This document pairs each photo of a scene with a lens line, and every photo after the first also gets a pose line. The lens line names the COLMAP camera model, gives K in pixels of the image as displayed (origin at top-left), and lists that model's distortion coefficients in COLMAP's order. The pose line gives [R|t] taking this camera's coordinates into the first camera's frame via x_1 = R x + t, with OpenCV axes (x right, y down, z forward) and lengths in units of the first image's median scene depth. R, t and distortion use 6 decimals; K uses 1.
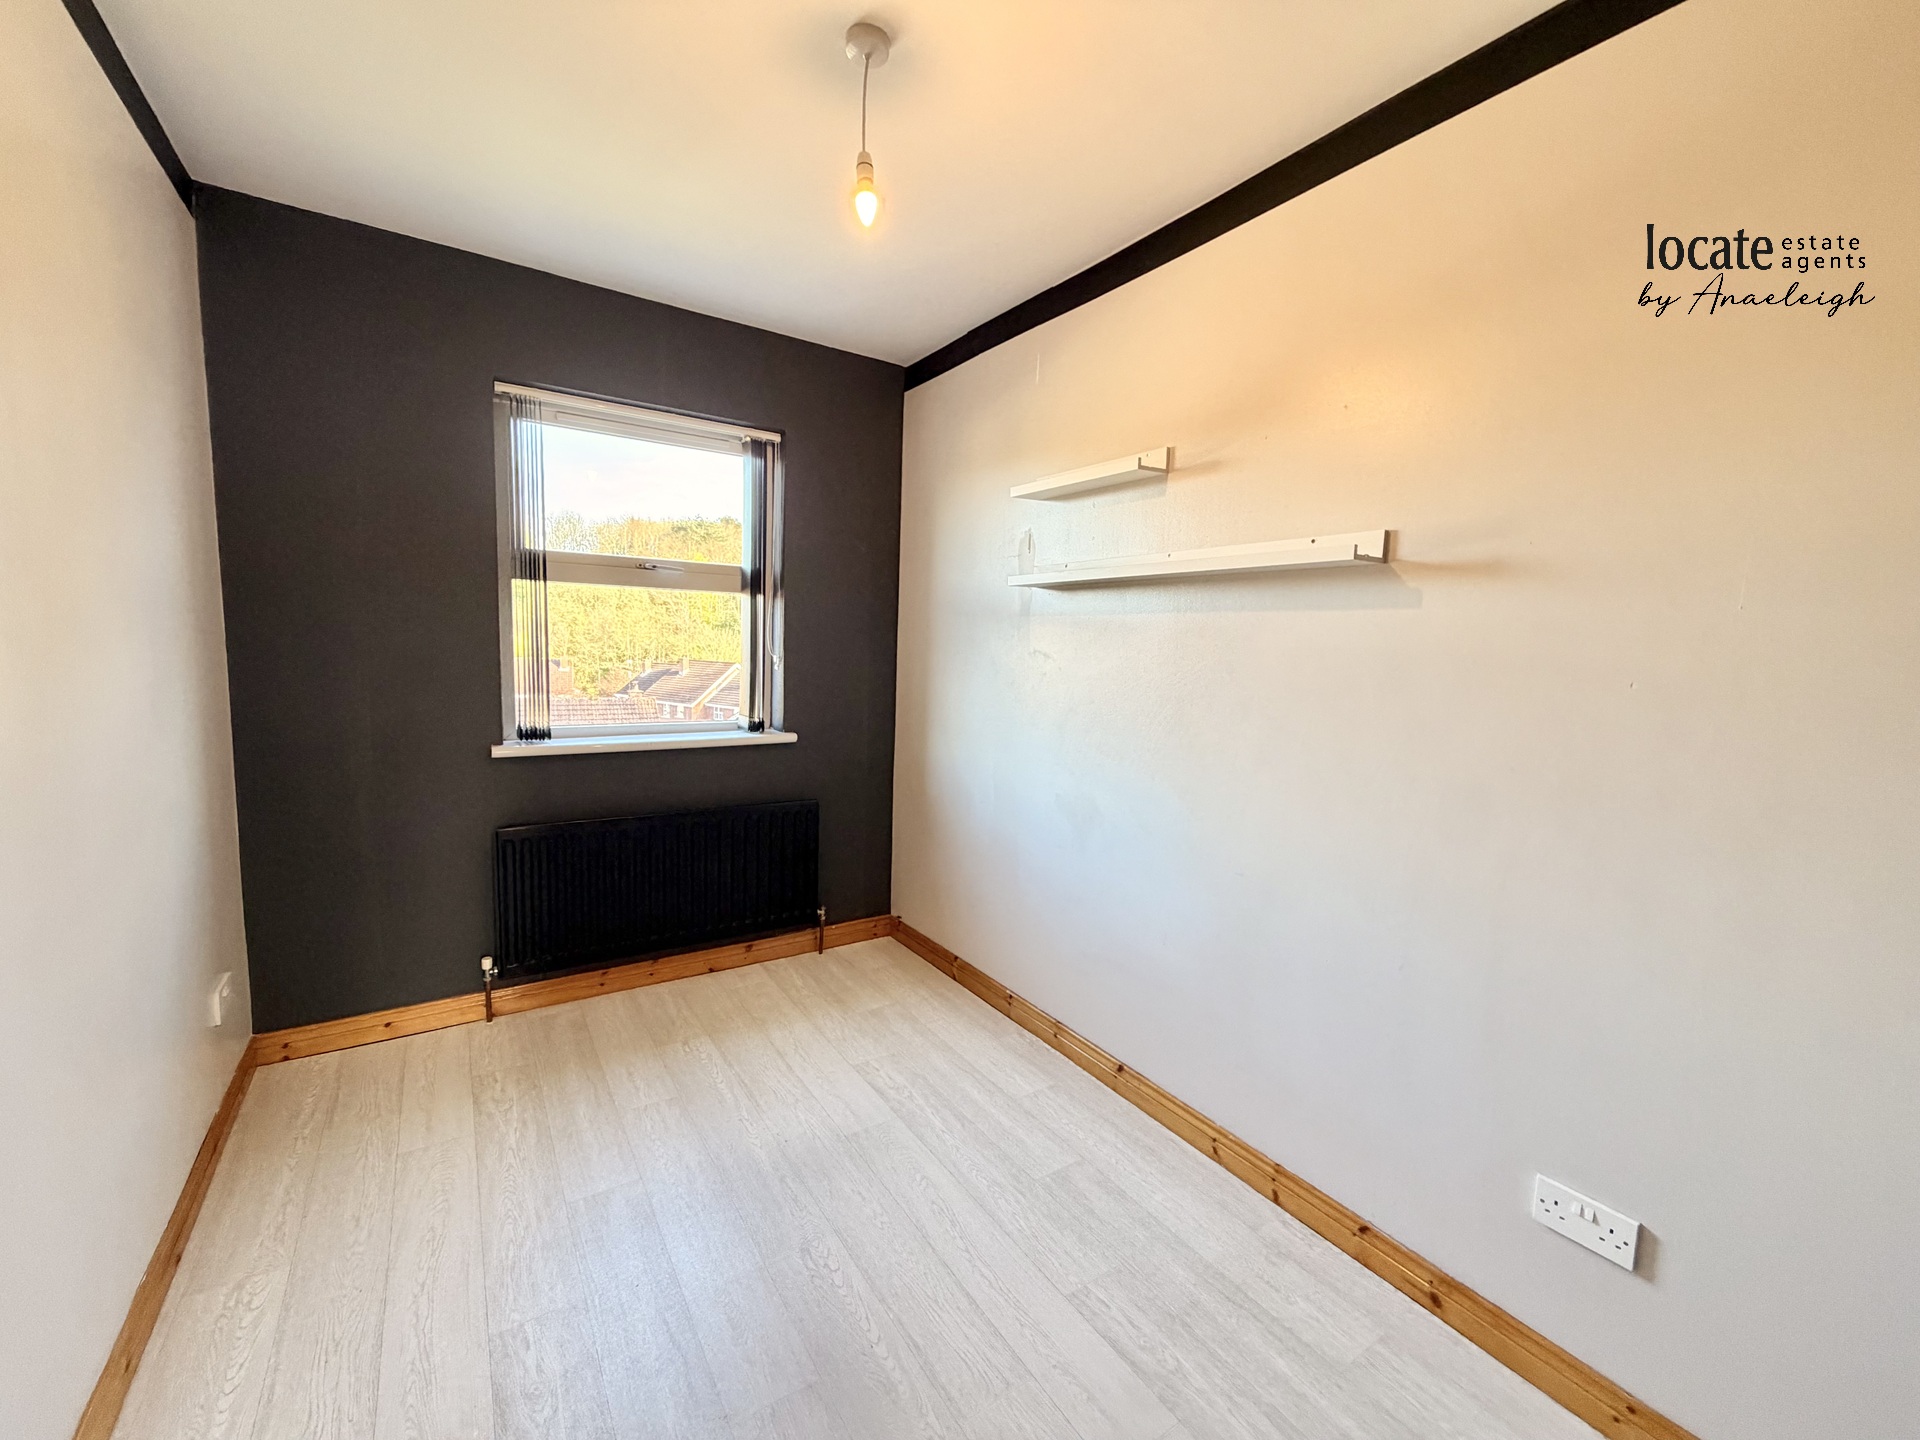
lens RADIAL K [[764.4, 0, 957.8], [0, 764.4, 723.3], [0, 0, 1]] dist [0.000759, -0.000141]
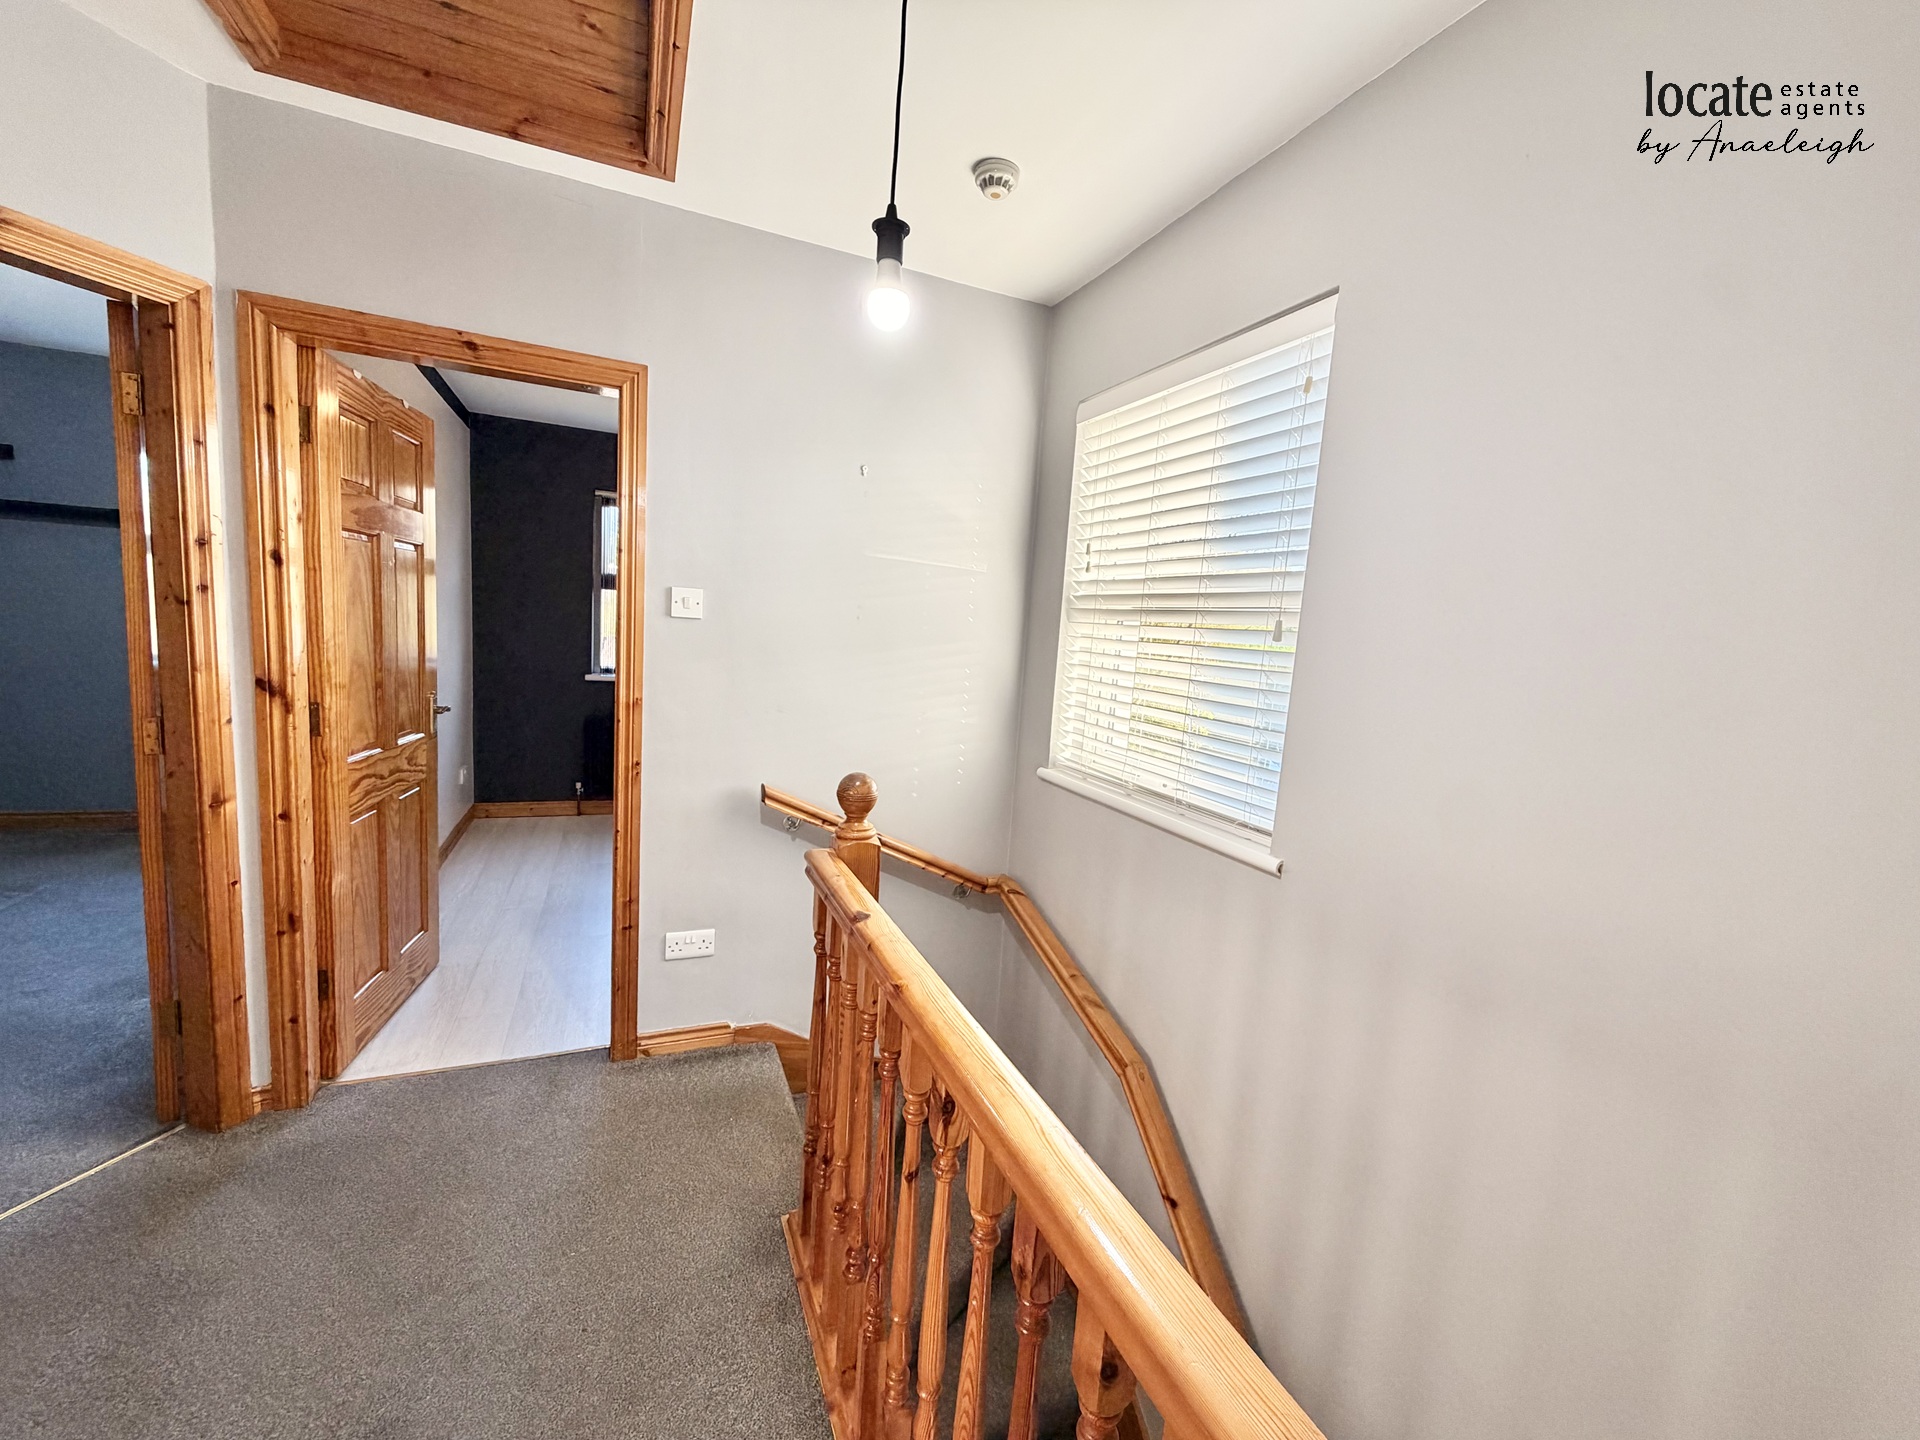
lens RADIAL K [[764.4, 0, 956.8], [0, 764.4, 717.4], [0, 0, 1]] dist [0.000759, -0.000141]
pose [[0.983449, 0.047982, -0.174718, 0.668917], [-0.048498, 0.998822, 0.001317, 0.090054], [0.174575, 0.007178, 0.984618, -0.757206]]
